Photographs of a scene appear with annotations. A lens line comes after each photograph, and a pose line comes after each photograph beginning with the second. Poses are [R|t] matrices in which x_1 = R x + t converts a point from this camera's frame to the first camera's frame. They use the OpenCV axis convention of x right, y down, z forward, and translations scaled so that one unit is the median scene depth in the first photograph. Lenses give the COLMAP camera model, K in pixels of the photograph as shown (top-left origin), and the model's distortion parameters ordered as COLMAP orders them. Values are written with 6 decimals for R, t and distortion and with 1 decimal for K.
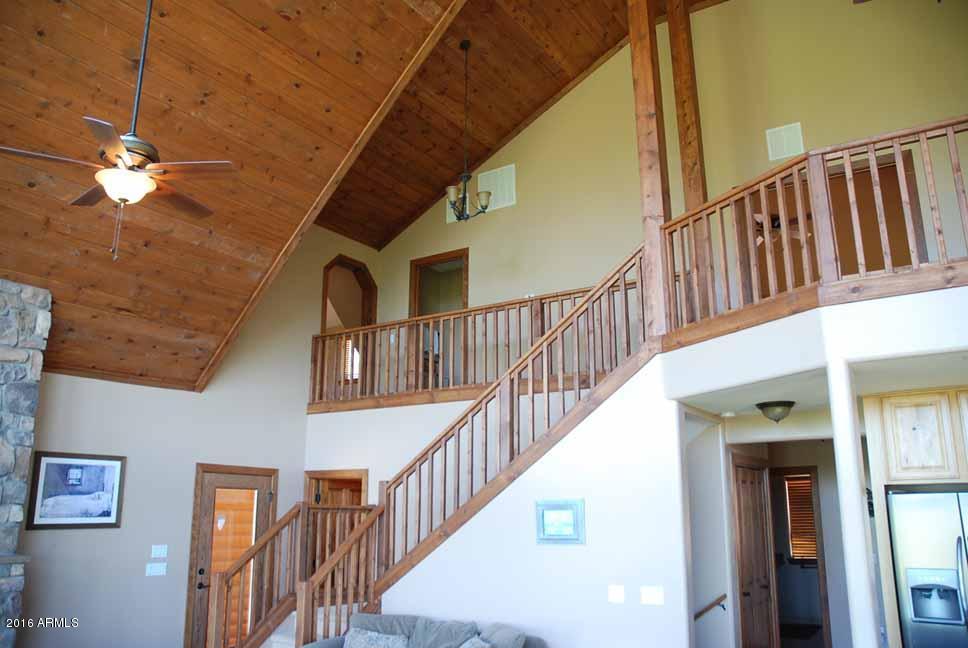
lens RADIAL K [[752.4, 0, 485.1], [0, 752.4, 324.2], [0, 0, 1]] dist [-0.167306, 0.146994]
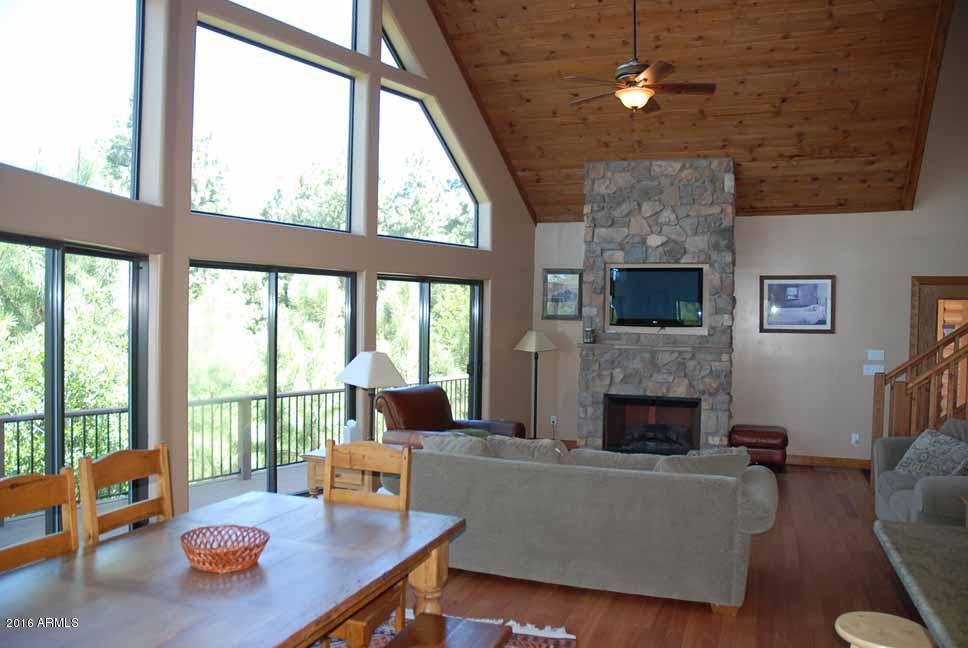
lens RADIAL K [[752.4, 0, 488.9], [0, 752.4, 331.2], [0, 0, 1]] dist [-0.167306, 0.146994]
pose [[0.230823, 0.028281, -0.972585, 0.555052], [0.220718, 0.971998, 0.080646, 0.051168], [0.947631, -0.233282, 0.218117, 0.184804]]
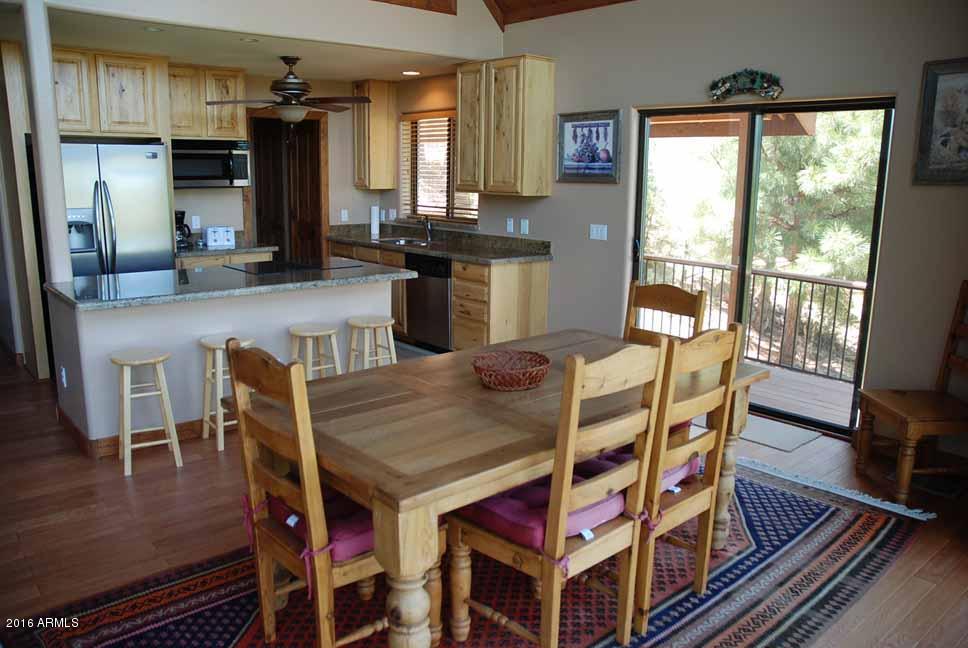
lens RADIAL K [[752.4, 0, 494.1], [0, 752.4, 332.2], [0, 0, 1]] dist [-0.167306, 0.146994]
pose [[0.272379, -0.191375, 0.942966, -0.331452], [-0.252326, 0.931516, 0.261936, 0.050475], [-0.928516, -0.309281, 0.205436, 0.066364]]
